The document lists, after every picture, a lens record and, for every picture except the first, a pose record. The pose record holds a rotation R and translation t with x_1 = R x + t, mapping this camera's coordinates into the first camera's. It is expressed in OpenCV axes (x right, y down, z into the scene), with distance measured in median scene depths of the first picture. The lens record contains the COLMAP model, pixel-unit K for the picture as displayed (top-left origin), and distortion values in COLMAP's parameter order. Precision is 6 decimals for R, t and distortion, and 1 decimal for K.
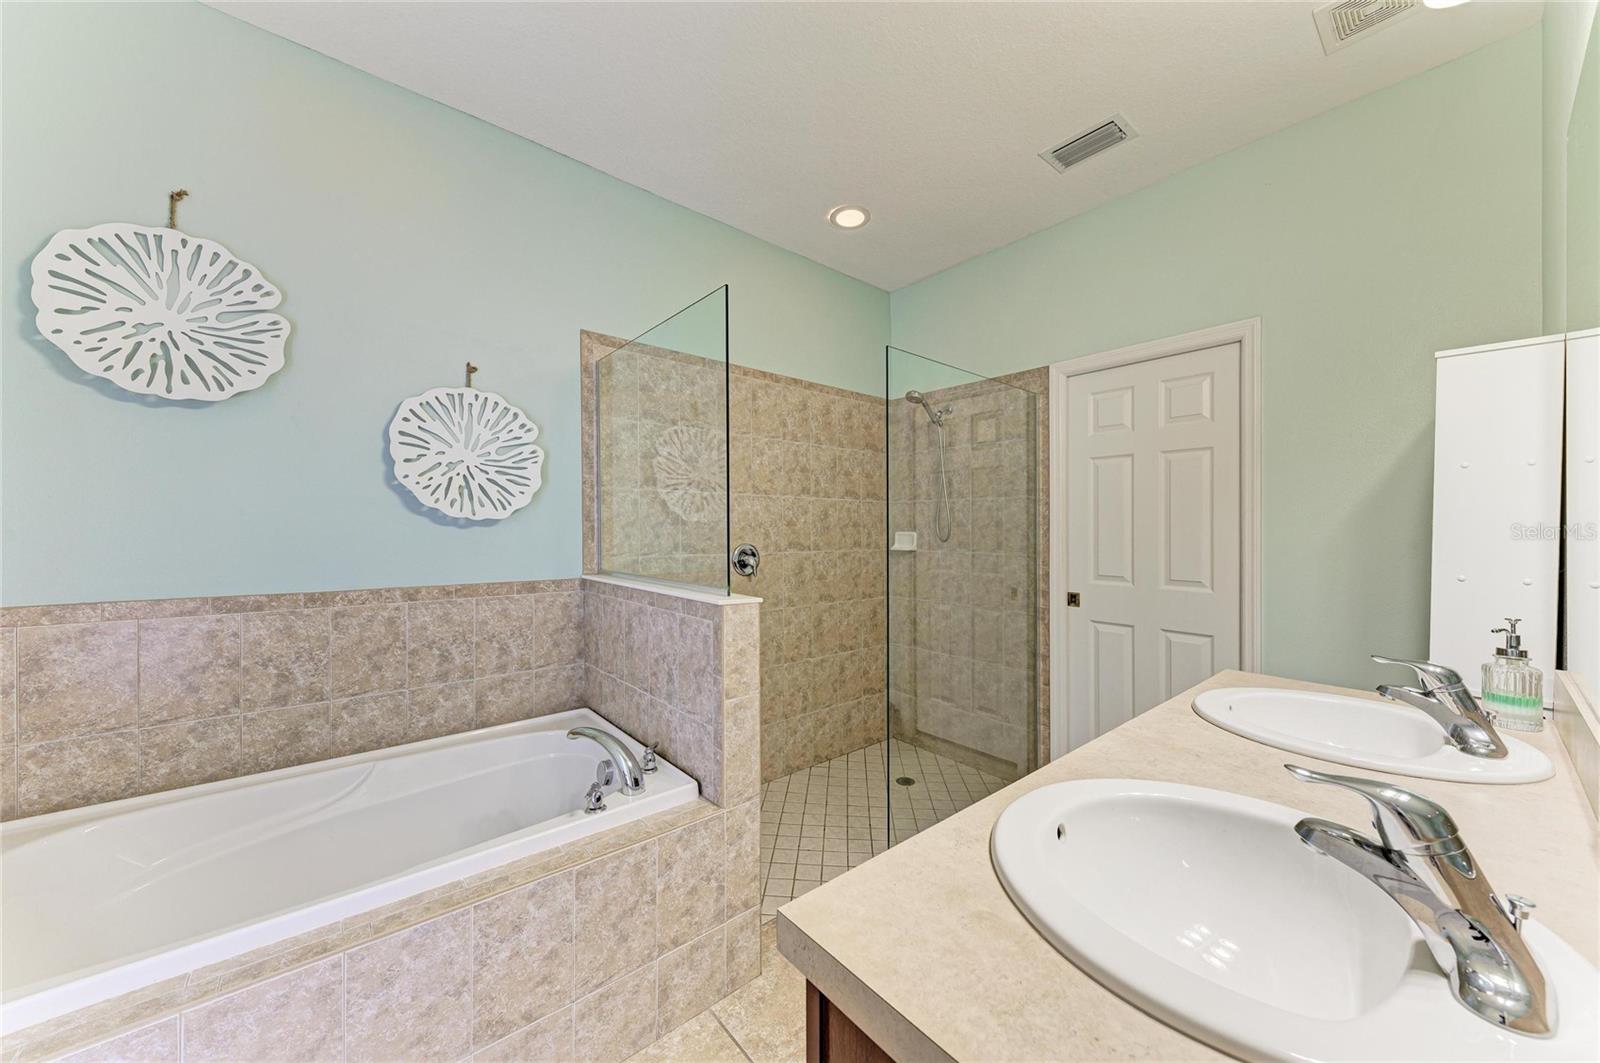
lens RADIAL K [[571.4, 0, 800.0], [0, 571.4, 531.5], [0, 0, 1]] dist [0.005868, -0.000042]
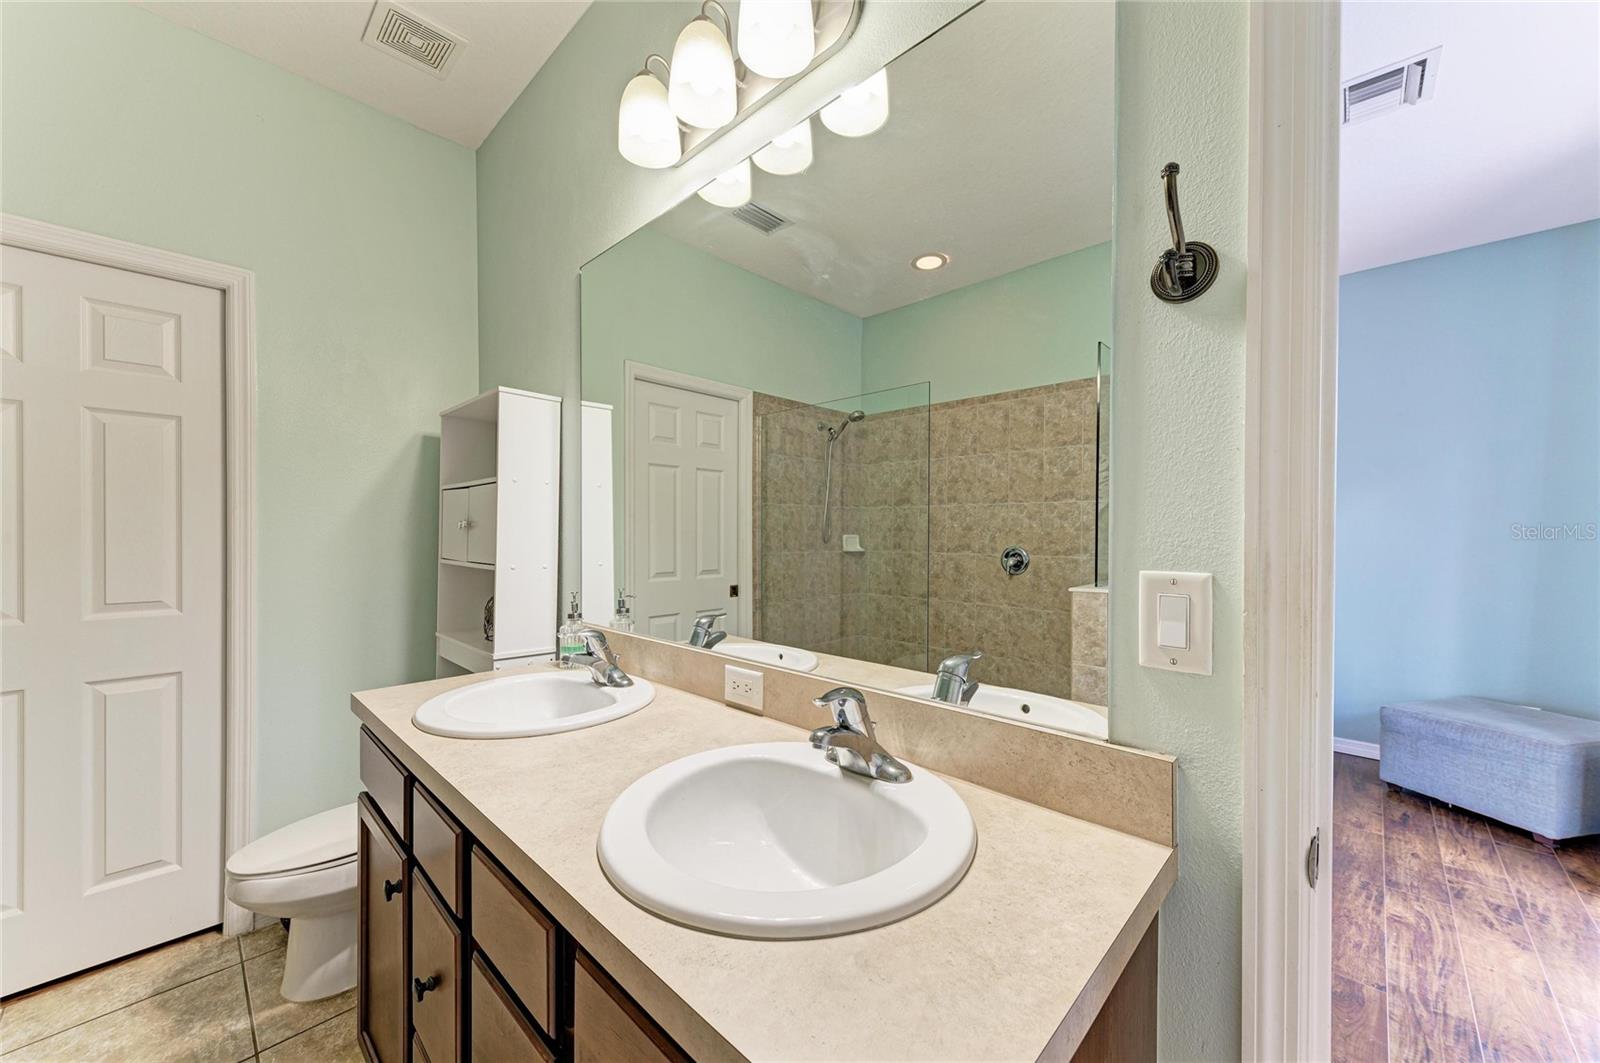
lens RADIAL K [[608.8, 0, 800.0], [0, 608.8, 531.5], [0, 0, 1]] dist [0.000620, 0.000118]
pose [[-0.106157, 0.000011, 0.994349, -0.304454], [0.001094, 0.999999, 0.000106, 0.003647], [-0.994349, 0.001099, -0.106157, 0.611305]]
